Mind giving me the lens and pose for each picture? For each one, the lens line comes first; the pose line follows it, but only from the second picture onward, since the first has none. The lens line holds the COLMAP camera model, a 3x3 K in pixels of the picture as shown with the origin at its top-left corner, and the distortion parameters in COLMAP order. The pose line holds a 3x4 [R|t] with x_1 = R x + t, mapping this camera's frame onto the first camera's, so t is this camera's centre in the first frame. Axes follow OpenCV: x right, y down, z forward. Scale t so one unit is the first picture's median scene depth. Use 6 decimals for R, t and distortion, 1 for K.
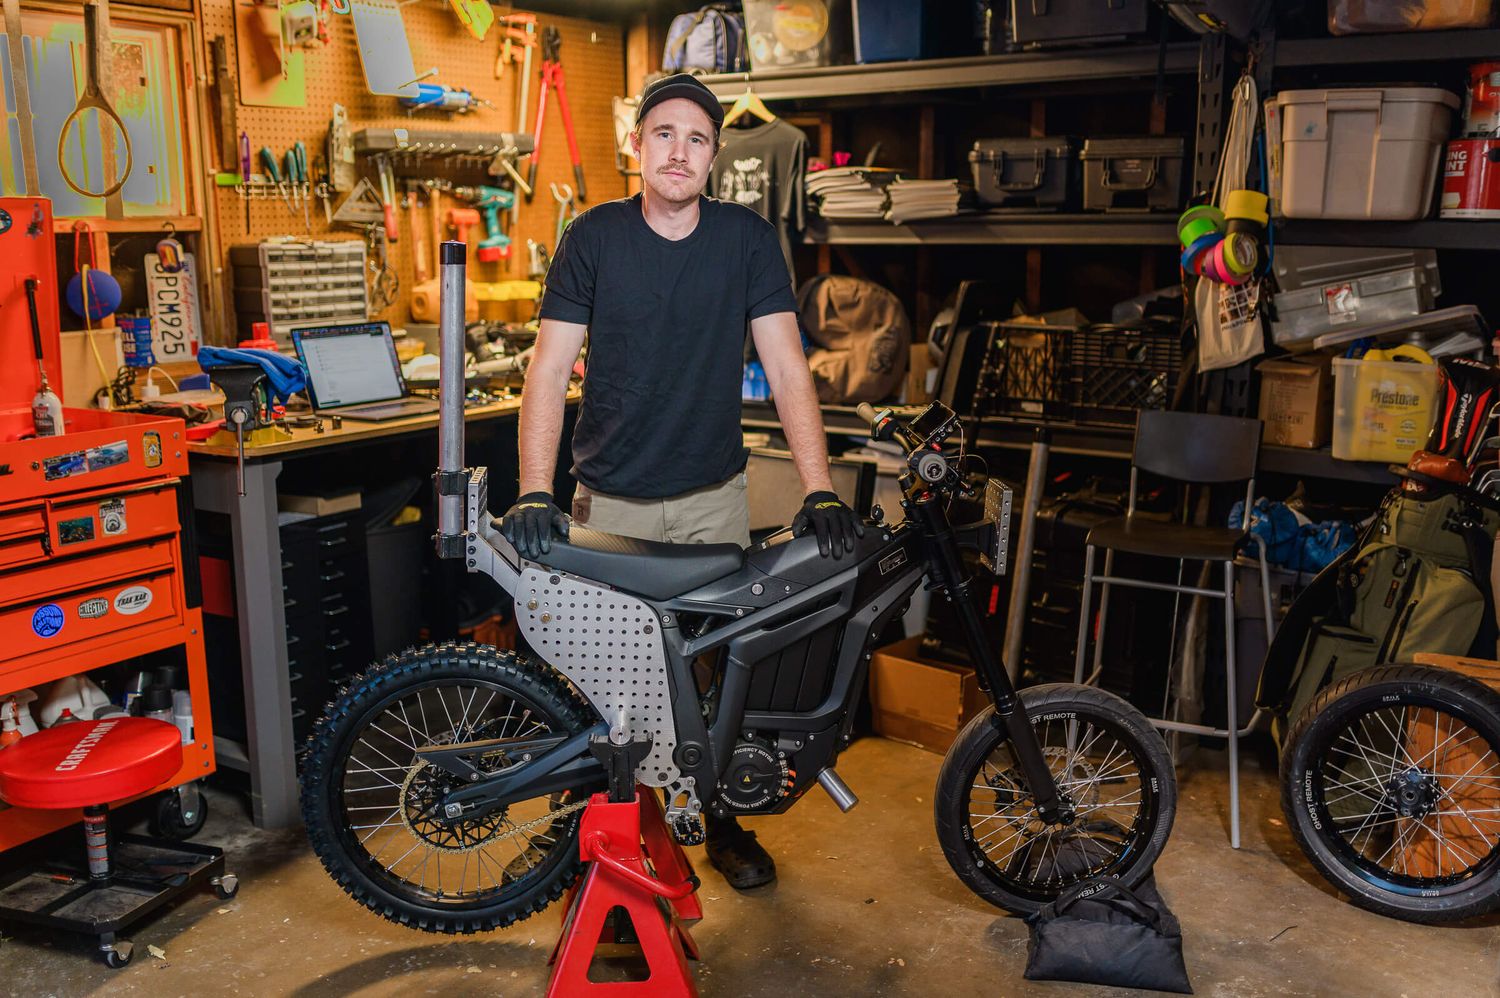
lens RADIAL K [[1440.0, 0, 750.0], [0, 1440.0, 499.0], [0, 0, 1]] dist [0.004383, 0.005971]
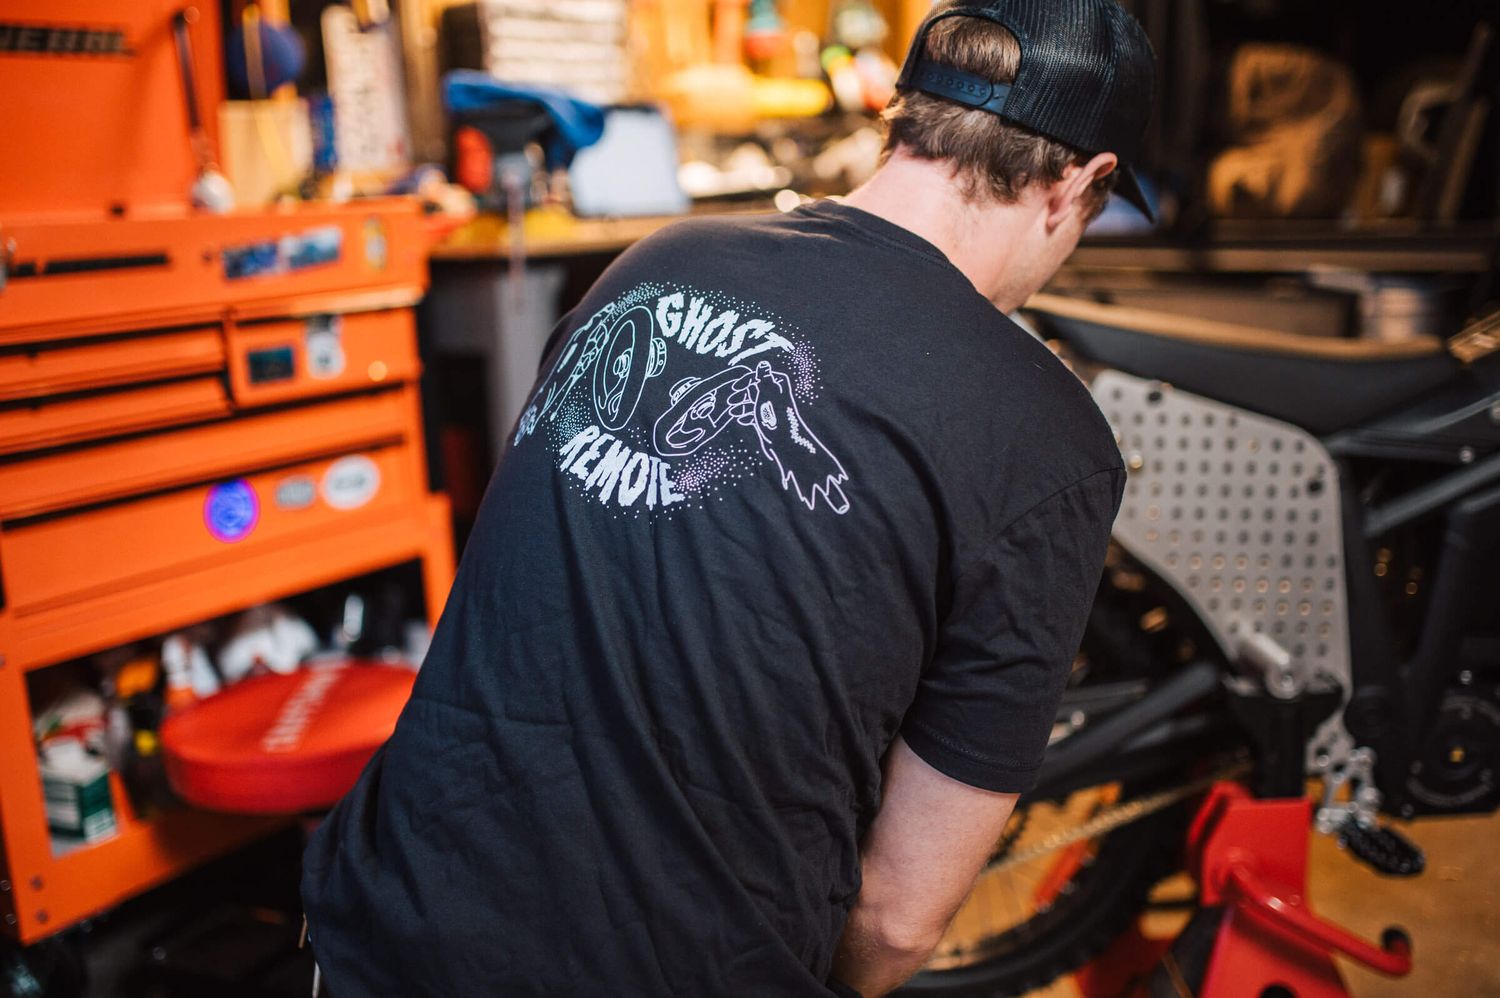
lens RADIAL K [[1440.0, 0, 750.0], [0, 1440.0, 499.0], [0, 0, 1]] dist [0.004383, 0.005971]
pose [[0.998072, -0.016946, -0.059714, -0.226850], [0.018620, 0.999446, 0.027588, 0.068013], [0.059213, -0.028647, 0.997834, 0.391075]]
